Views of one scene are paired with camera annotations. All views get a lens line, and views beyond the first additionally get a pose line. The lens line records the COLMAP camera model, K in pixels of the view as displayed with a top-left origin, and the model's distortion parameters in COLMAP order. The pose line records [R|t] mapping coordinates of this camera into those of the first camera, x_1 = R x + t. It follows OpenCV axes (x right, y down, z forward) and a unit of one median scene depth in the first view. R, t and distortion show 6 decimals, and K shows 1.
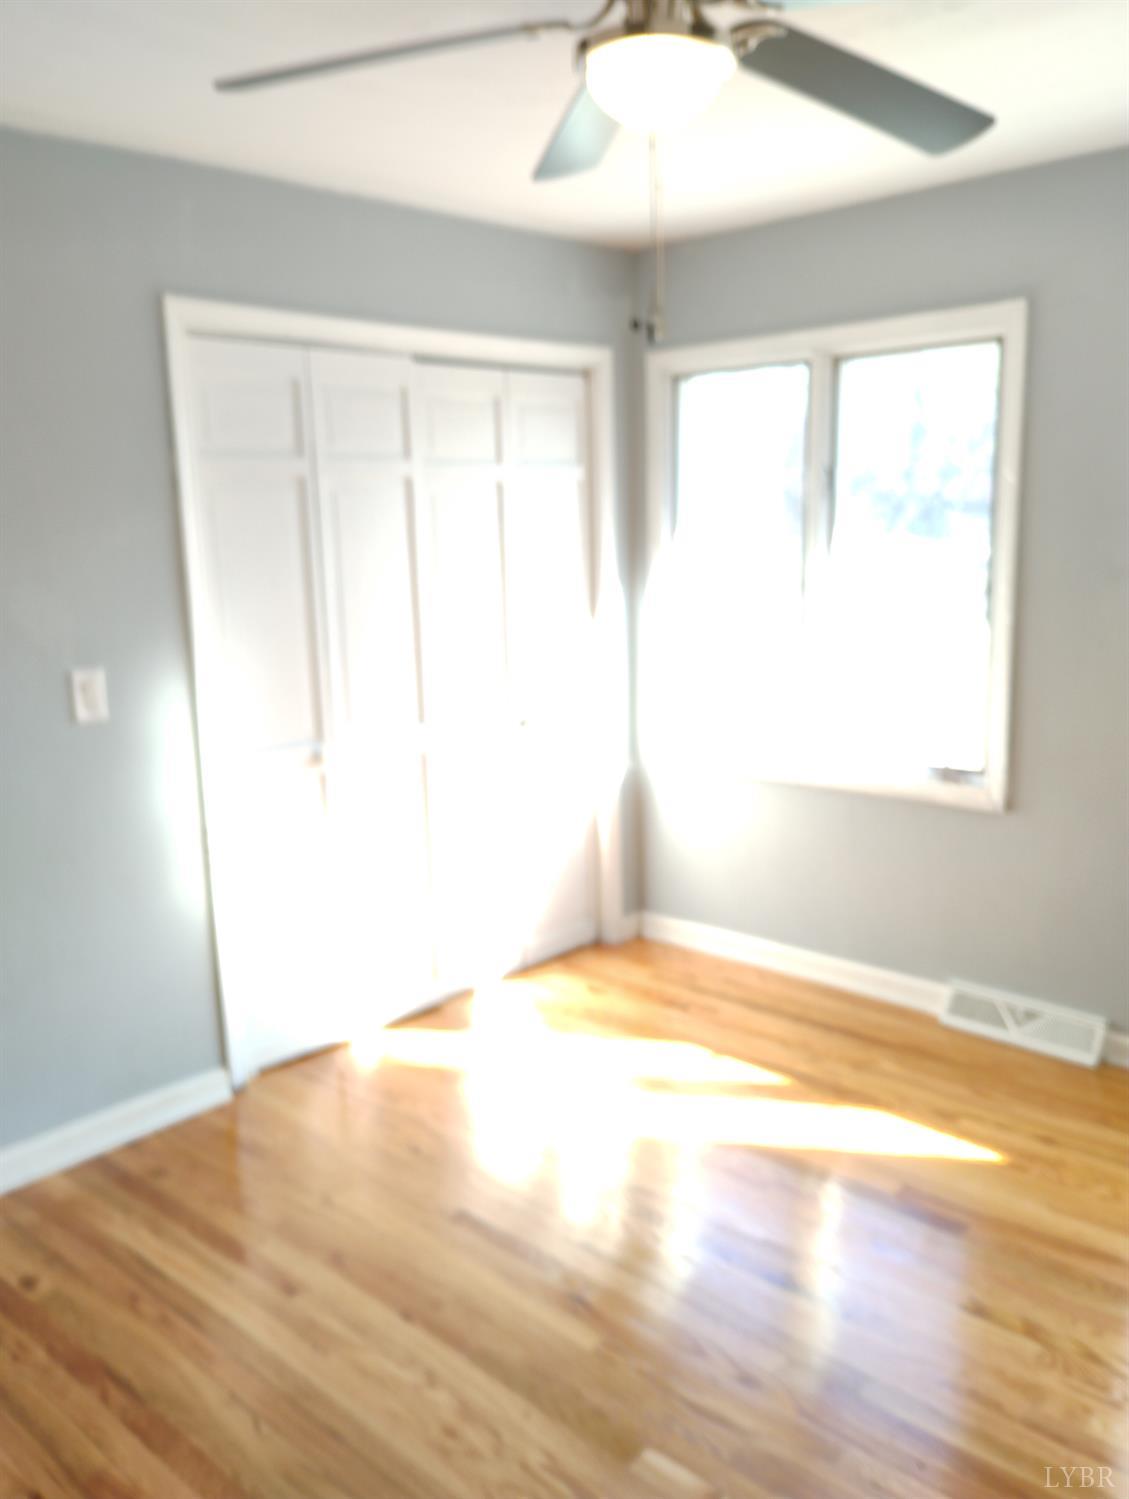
lens RADIAL K [[1236.3, 0, 564.5], [0, 1236.3, 749.5], [0, 0, 1]] dist [0.075251, -0.088582]
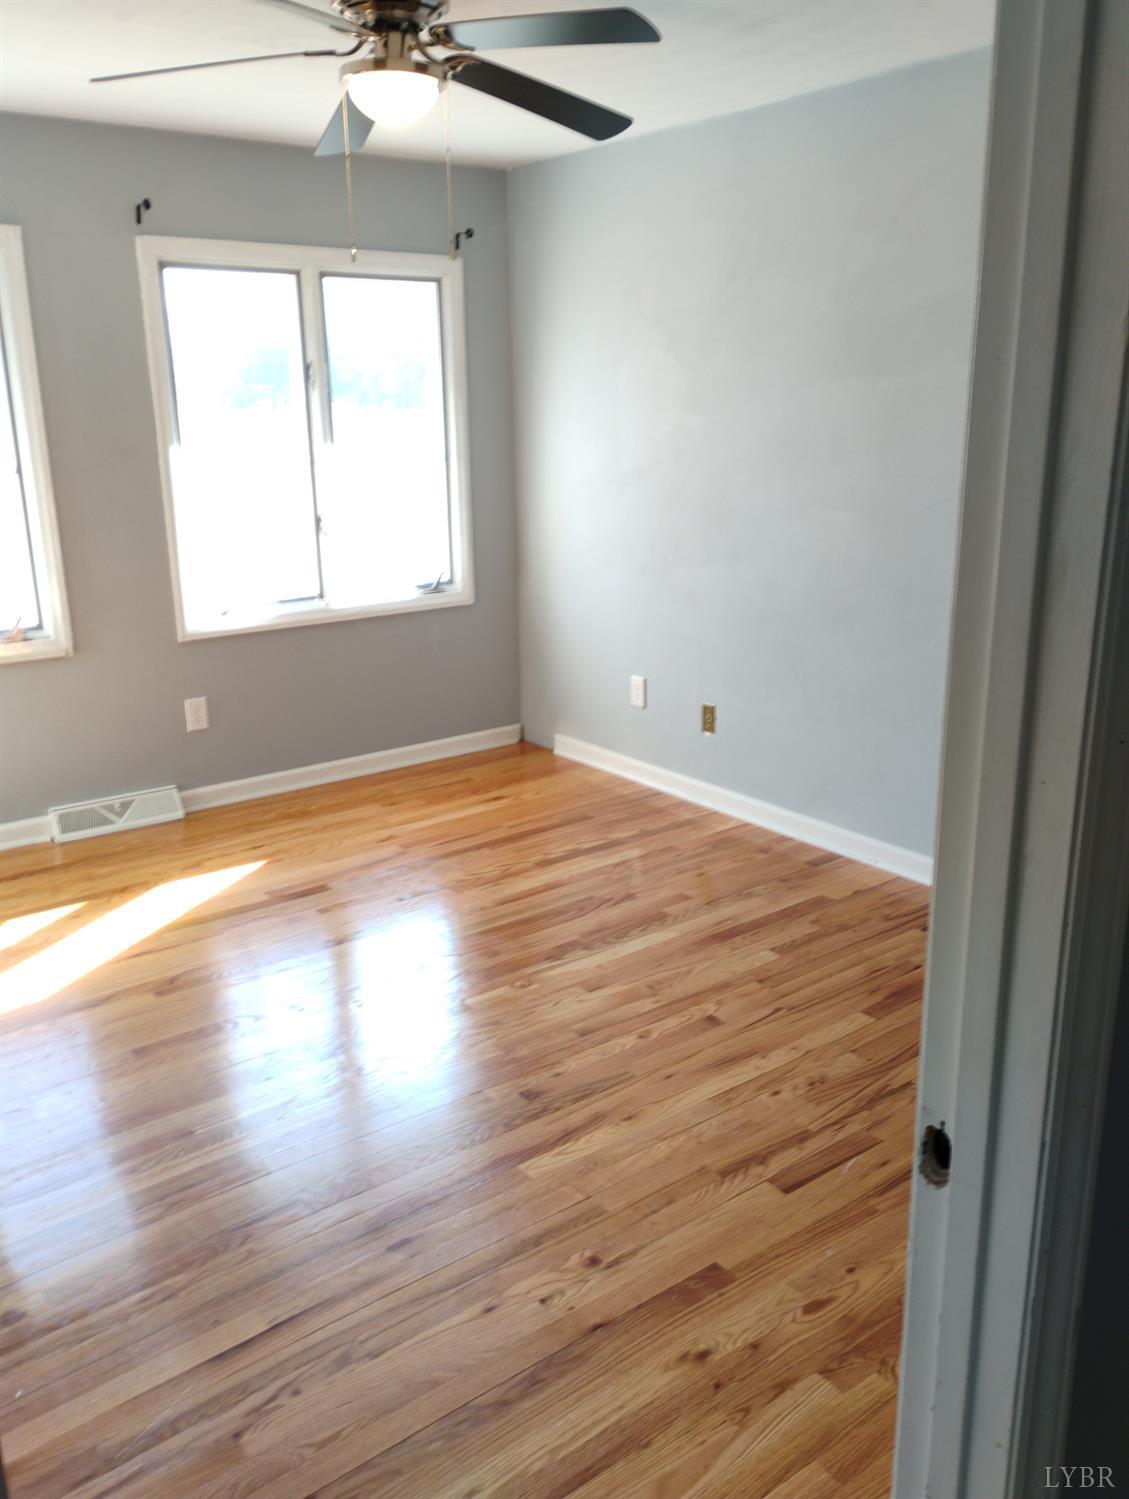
lens RADIAL K [[1236.3, 0, 564.5], [0, 1236.3, 749.5], [0, 0, 1]] dist [0.075251, -0.088582]
pose [[0.172764, -0.242173, 0.954728, -0.798408], [0.198212, 0.958021, 0.207141, -0.016136], [-0.964813, 0.153452, 0.213513, 0.313843]]
